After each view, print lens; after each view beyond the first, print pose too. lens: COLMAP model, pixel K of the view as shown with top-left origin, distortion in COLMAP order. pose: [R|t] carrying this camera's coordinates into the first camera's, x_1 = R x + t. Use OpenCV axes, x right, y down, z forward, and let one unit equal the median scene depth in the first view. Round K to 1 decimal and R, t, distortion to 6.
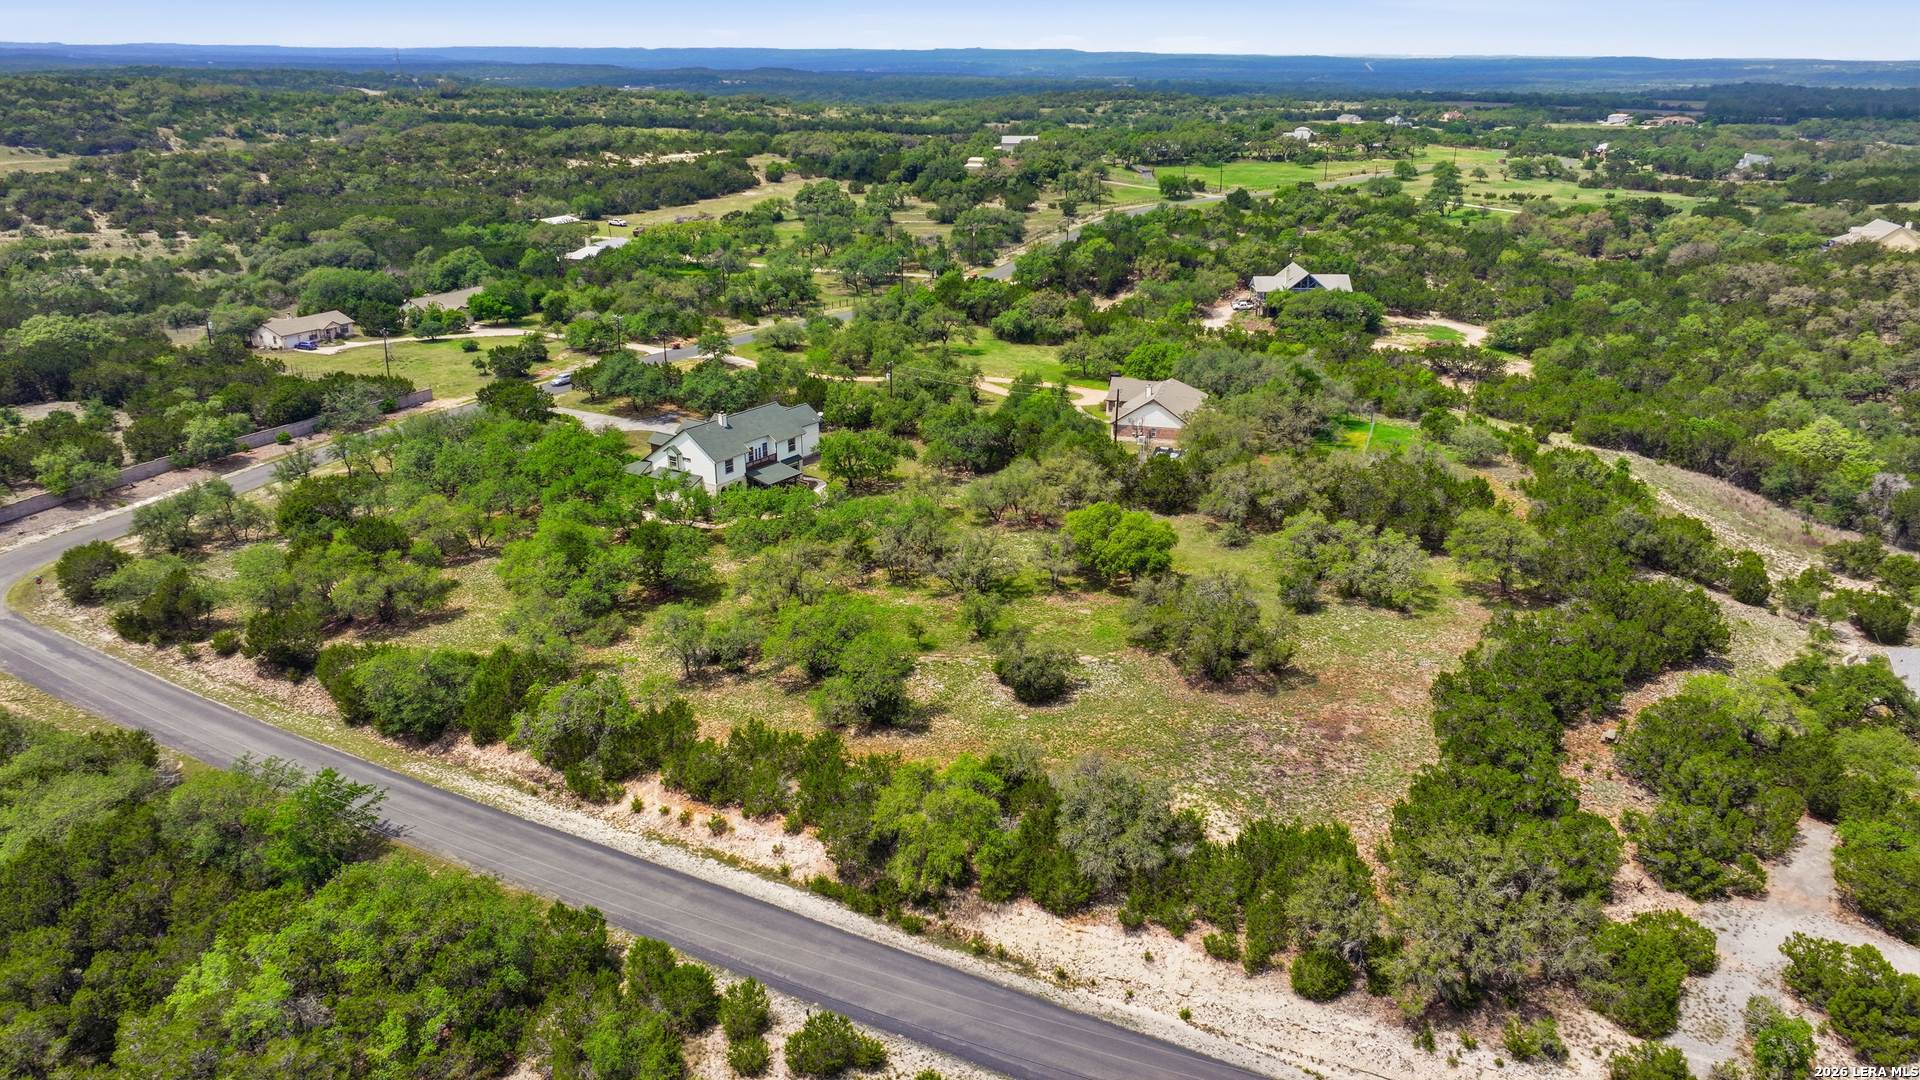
lens RADIAL K [[1316.9, 0, 960.0], [0, 1316.9, 540.0], [0, 0, 1]] dist [0.000127, 0.001821]
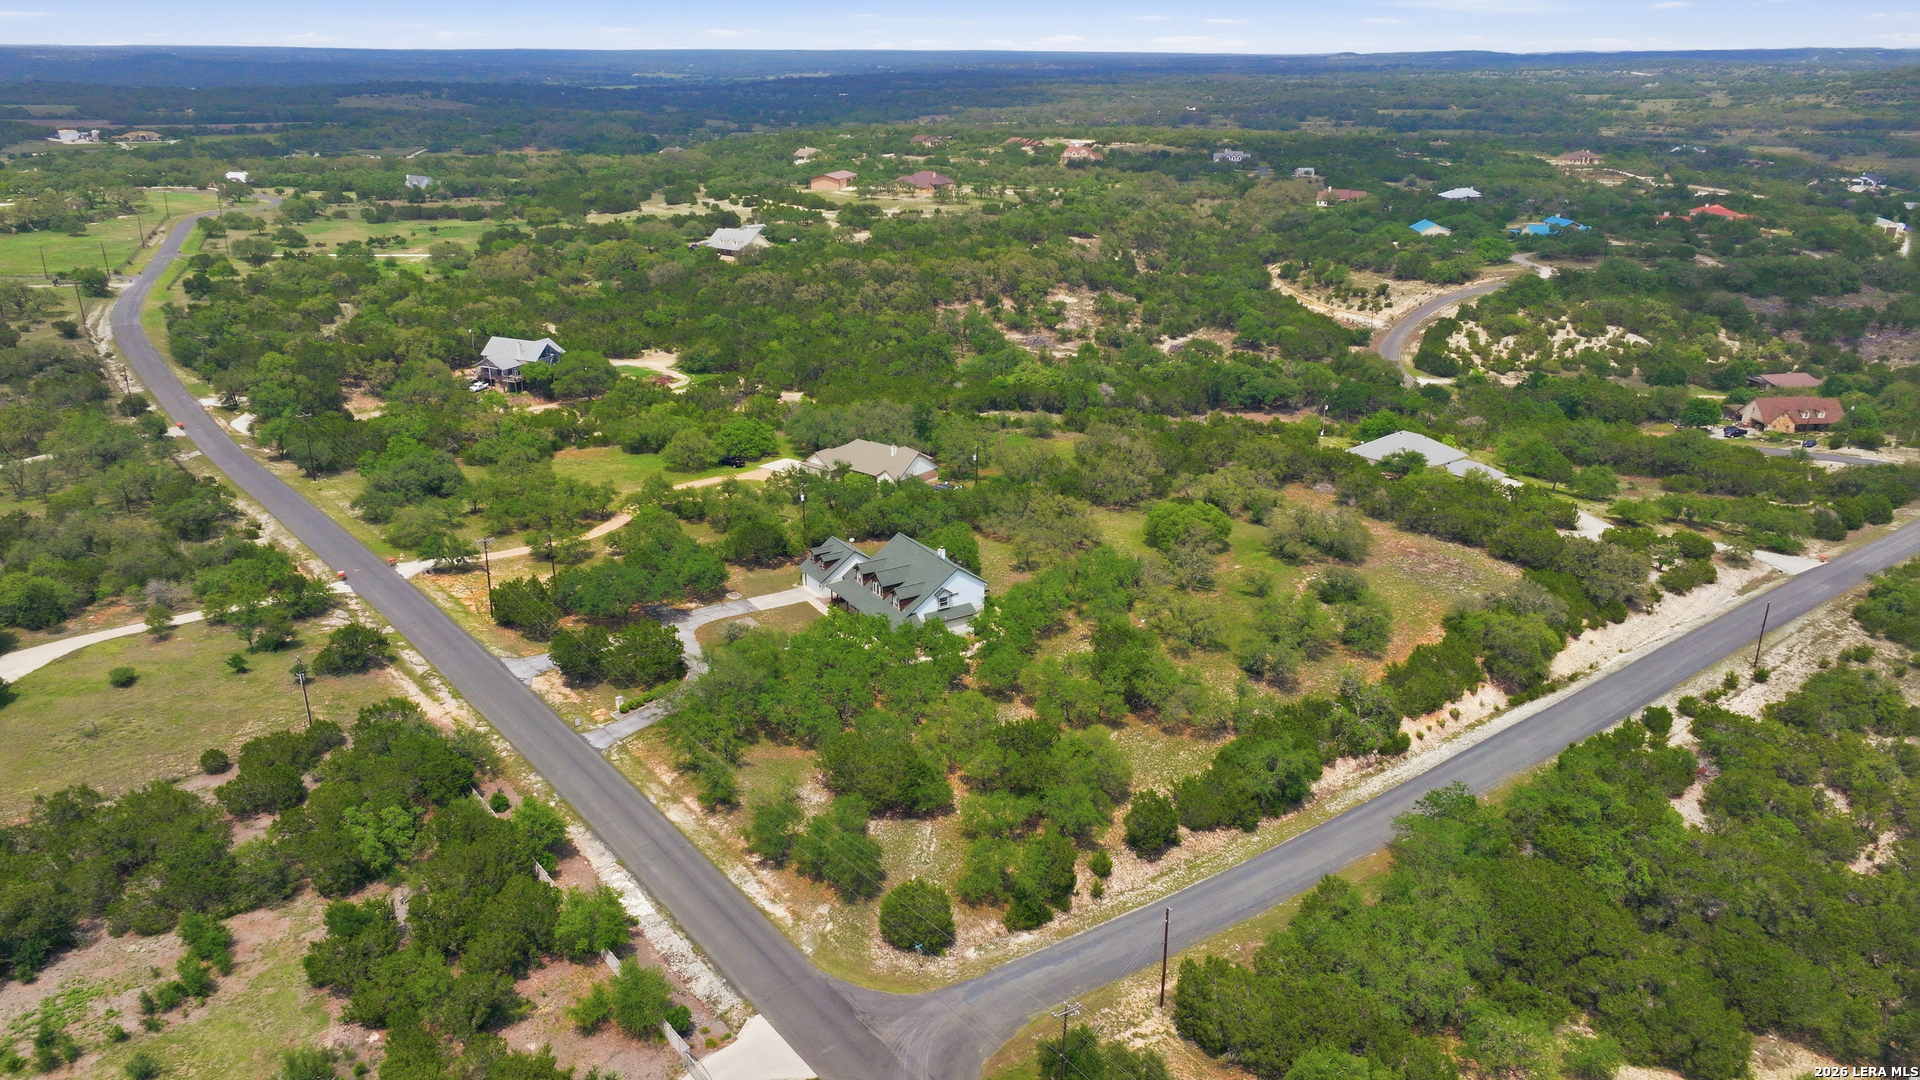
lens RADIAL K [[1316.9, 0, 960.0], [0, 1316.9, 540.0], [0, 0, 1]] dist [0.000127, 0.001821]
pose [[0.418980, -0.319677, 0.849860, -1.799390], [0.314862, 0.929050, 0.194238, -0.504463], [-0.851656, 0.186207, 0.489908, 0.700294]]
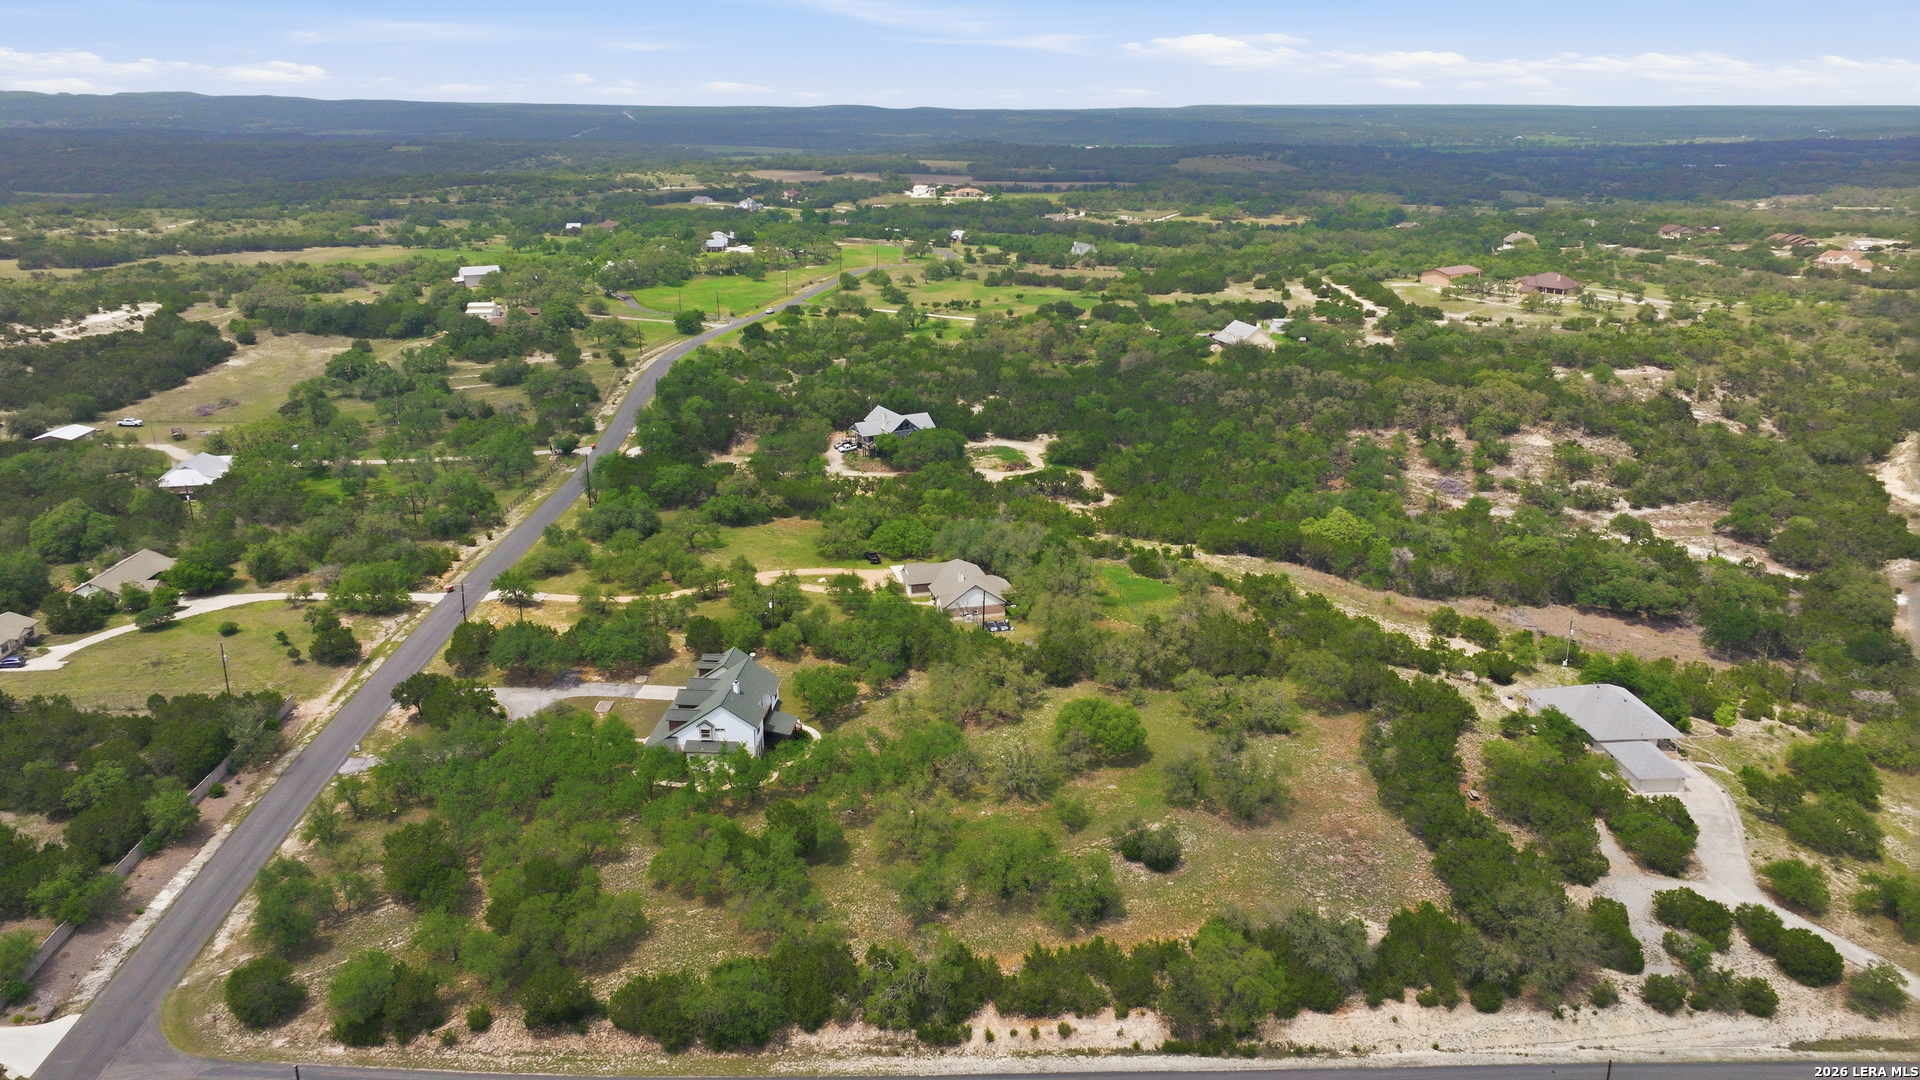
lens RADIAL K [[1316.9, 0, 960.0], [0, 1316.9, 540.0], [0, 0, 1]] dist [0.000127, 0.001821]
pose [[0.869080, -0.154536, 0.469913, -0.849429], [0.170590, 0.985305, 0.008532, -0.311503], [-0.464327, 0.072747, 0.882671, -0.173230]]
